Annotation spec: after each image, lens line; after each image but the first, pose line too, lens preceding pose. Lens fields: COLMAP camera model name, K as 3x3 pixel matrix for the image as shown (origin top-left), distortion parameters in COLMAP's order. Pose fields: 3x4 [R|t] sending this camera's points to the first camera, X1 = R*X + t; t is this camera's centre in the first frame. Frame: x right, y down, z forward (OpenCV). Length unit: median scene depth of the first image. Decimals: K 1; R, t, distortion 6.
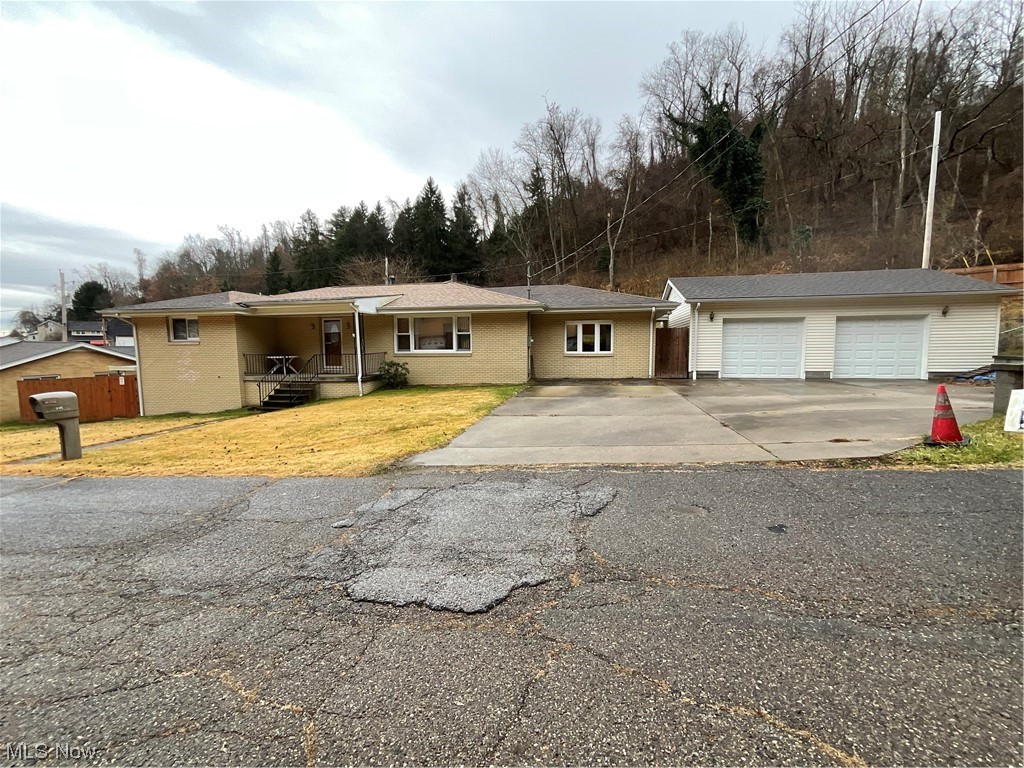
lens RADIAL K [[411.1, 0, 512.2], [0, 411.1, 385.0], [0, 0, 1]] dist [0.002431, -0.001562]
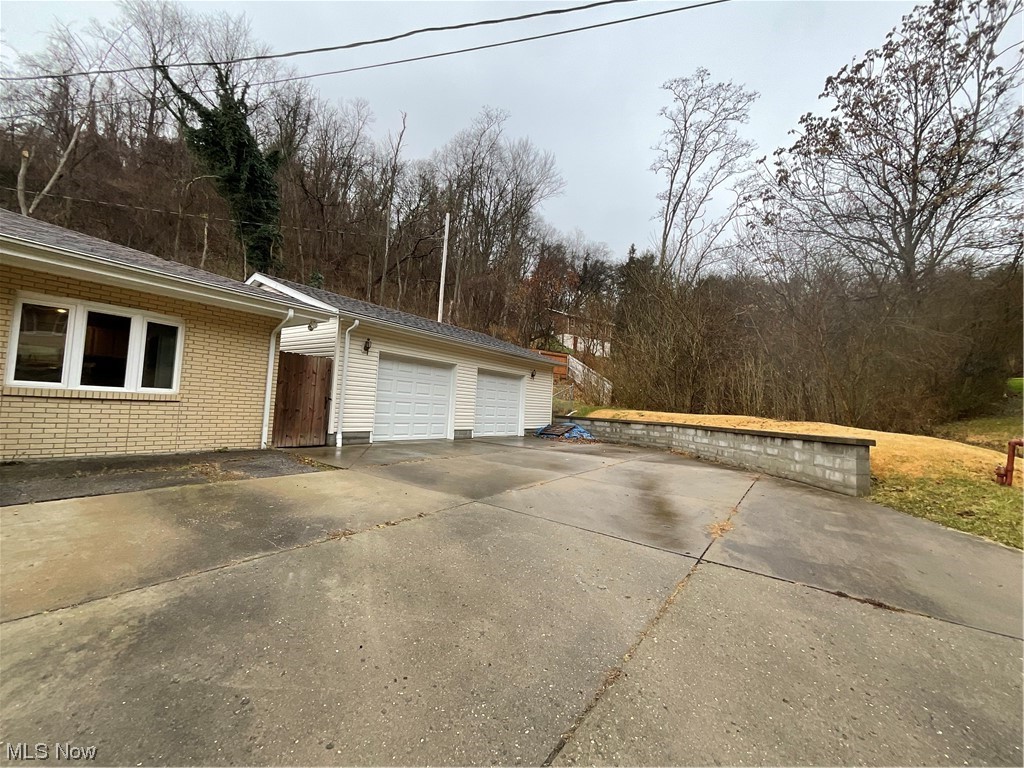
lens RADIAL K [[411.1, 0, 486.0], [0, 411.1, 382.0], [0, 0, 1]] dist [0.002431, -0.001562]
pose [[0.416546, 0.080339, 0.905558, -0.010122], [0.017625, 0.995187, -0.096398, -0.044536], [-0.908944, 0.056115, 0.413125, 0.550583]]
